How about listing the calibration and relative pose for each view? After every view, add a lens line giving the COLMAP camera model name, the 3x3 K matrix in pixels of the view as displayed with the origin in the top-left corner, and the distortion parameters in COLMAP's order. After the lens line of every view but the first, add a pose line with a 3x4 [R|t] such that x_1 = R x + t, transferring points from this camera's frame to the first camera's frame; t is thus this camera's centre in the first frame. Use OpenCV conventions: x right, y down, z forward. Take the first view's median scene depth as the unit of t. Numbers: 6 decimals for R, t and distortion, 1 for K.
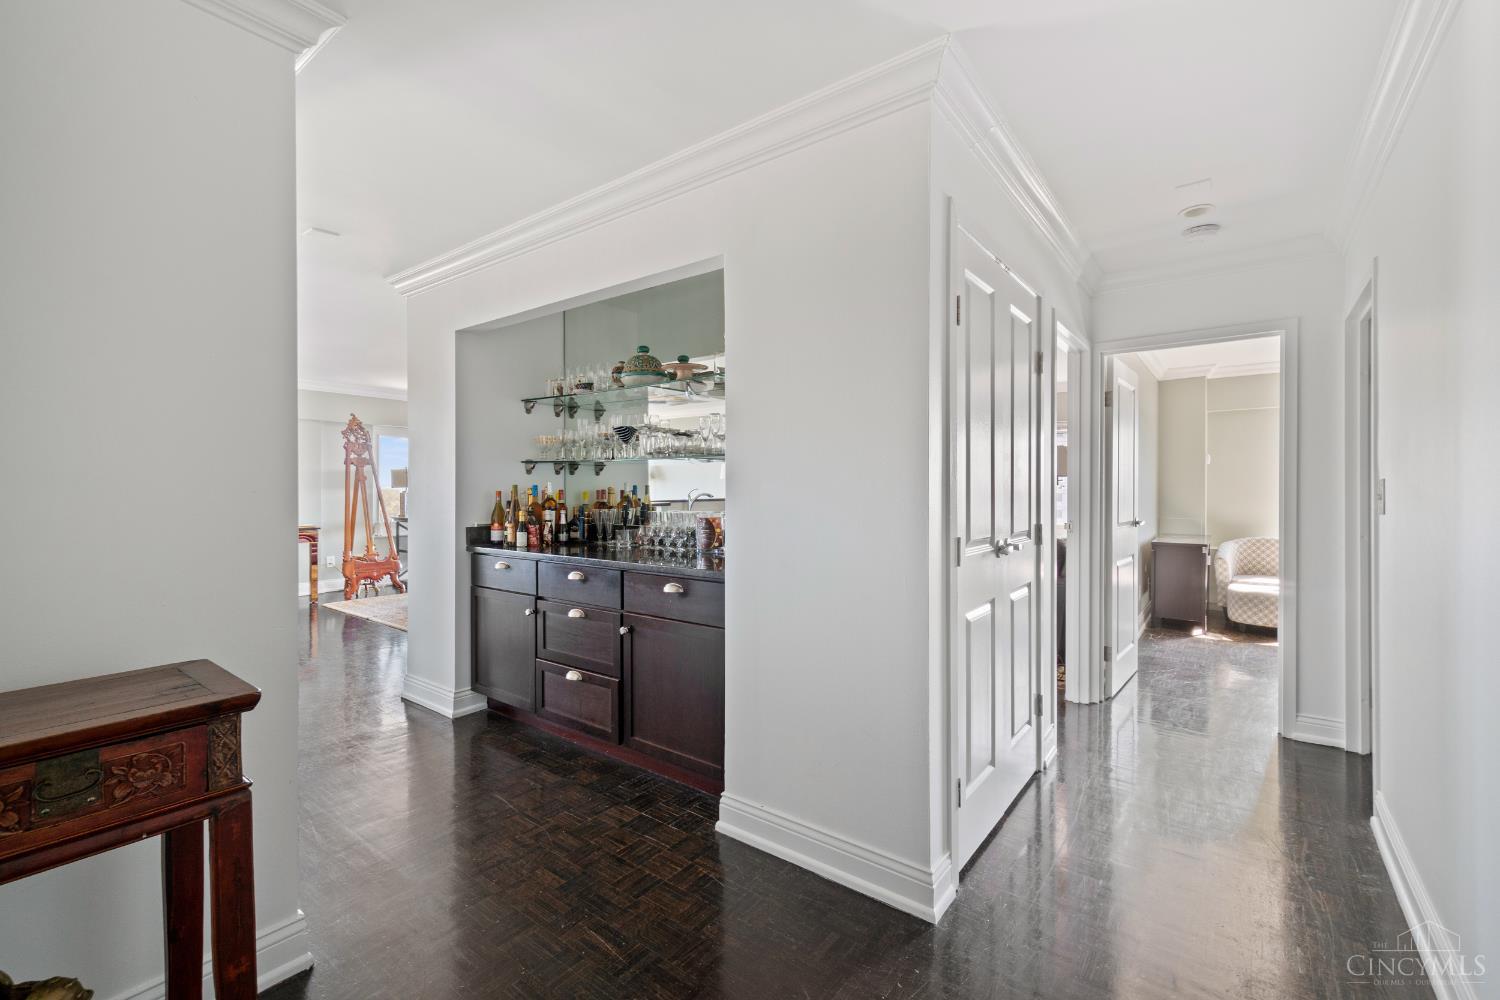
lens RADIAL K [[648.0, 0, 745.9], [0, 648.0, 494.5], [0, 0, 1]] dist [-0.002125, -0.000427]
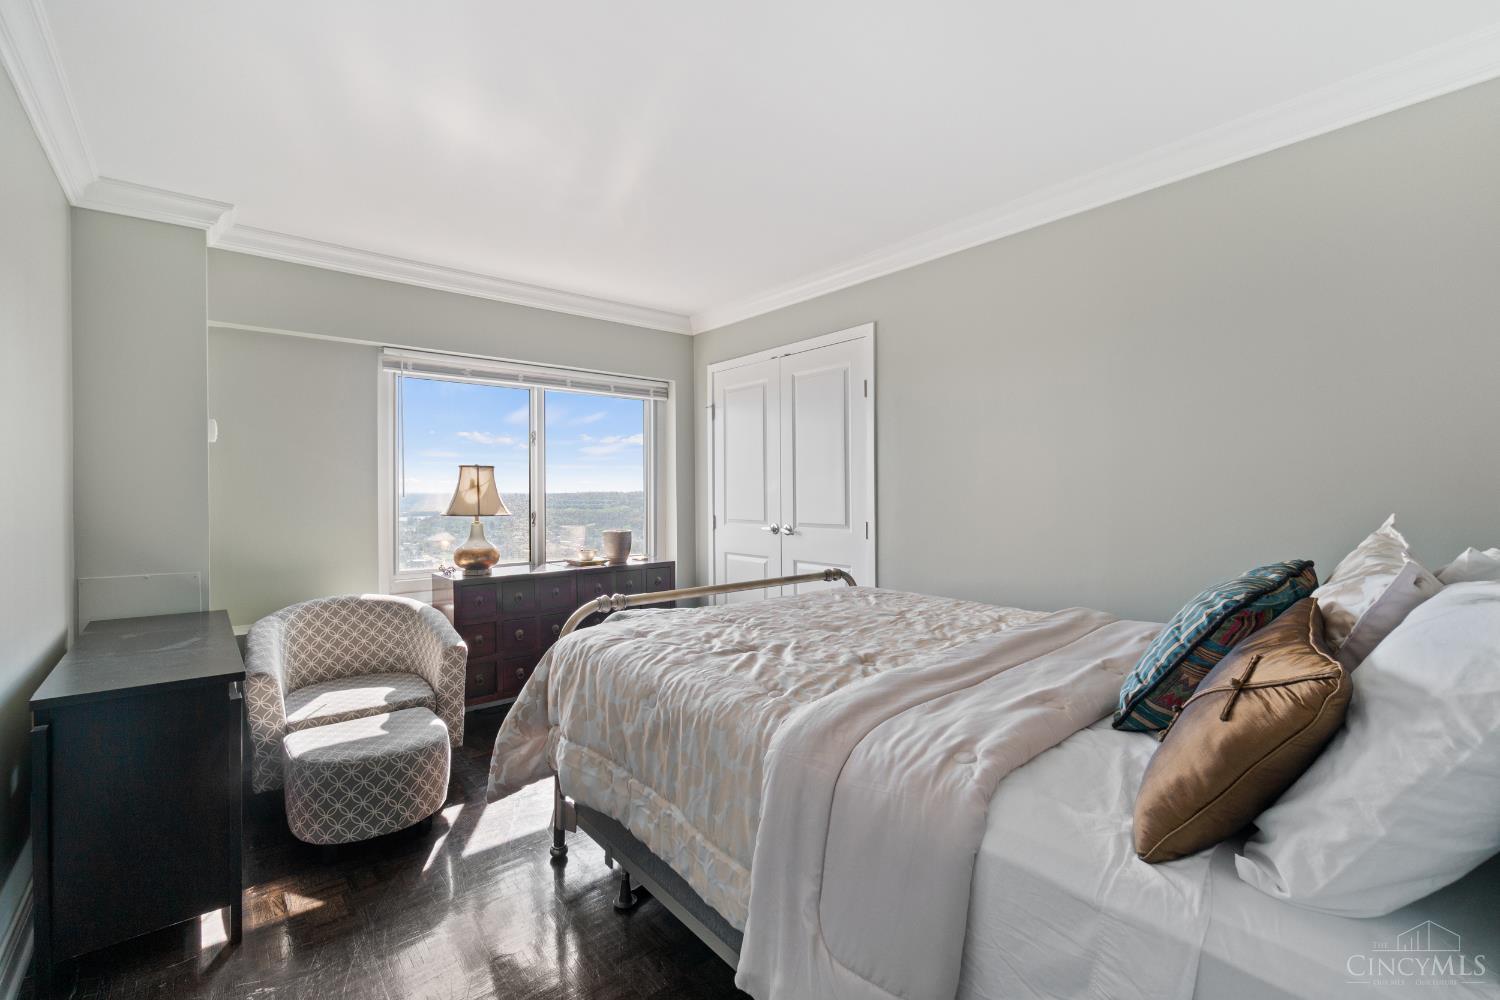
lens RADIAL K [[648.0, 0, 746.2], [0, 648.0, 497.6], [0, 0, 1]] dist [-0.002125, -0.000427]
pose [[0.212980, -0.008229, 0.977022, 0.407135], [0.008160, 0.999945, 0.006643, -0.011185], [-0.977022, 0.006558, 0.213036, 0.620100]]
